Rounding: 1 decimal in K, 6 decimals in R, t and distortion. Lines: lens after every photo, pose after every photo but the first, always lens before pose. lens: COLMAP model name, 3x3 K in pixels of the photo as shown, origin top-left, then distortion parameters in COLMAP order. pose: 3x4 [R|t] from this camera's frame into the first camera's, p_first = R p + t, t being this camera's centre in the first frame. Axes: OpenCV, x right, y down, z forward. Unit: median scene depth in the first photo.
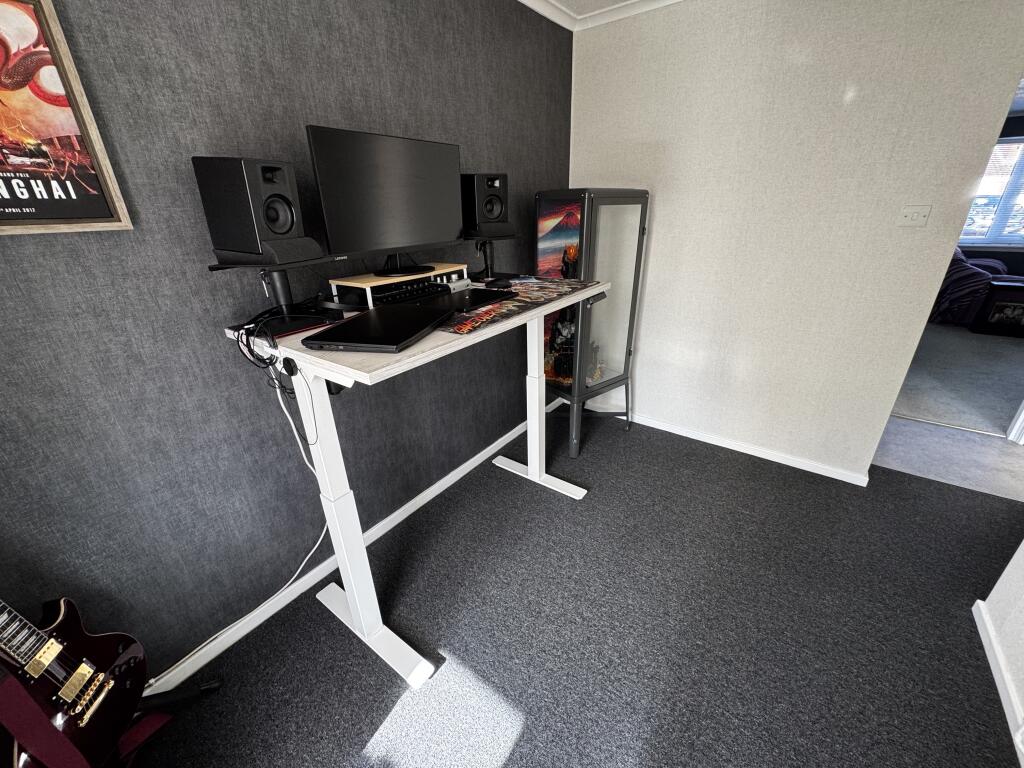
lens RADIAL K [[408.2, 0, 510.6], [0, 408.2, 384.0], [0, 0, 1]] dist [-0.002942, 0.000011]
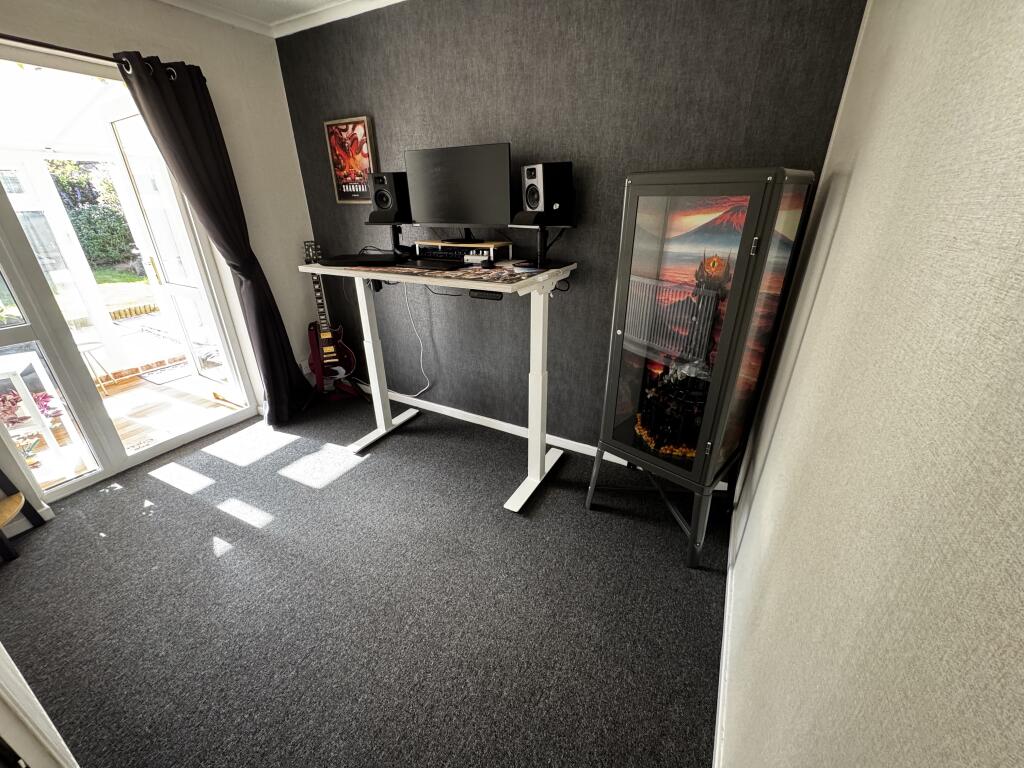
lens RADIAL K [[408.2, 0, 512.6], [0, 408.2, 383.9], [0, 0, 1]] dist [-0.002942, 0.000011]
pose [[0.137373, 0.430791, -0.891935, 1.249259], [-0.390075, 0.851235, 0.351056, -0.424929], [0.910478, 0.299696, 0.284977, 0.911849]]
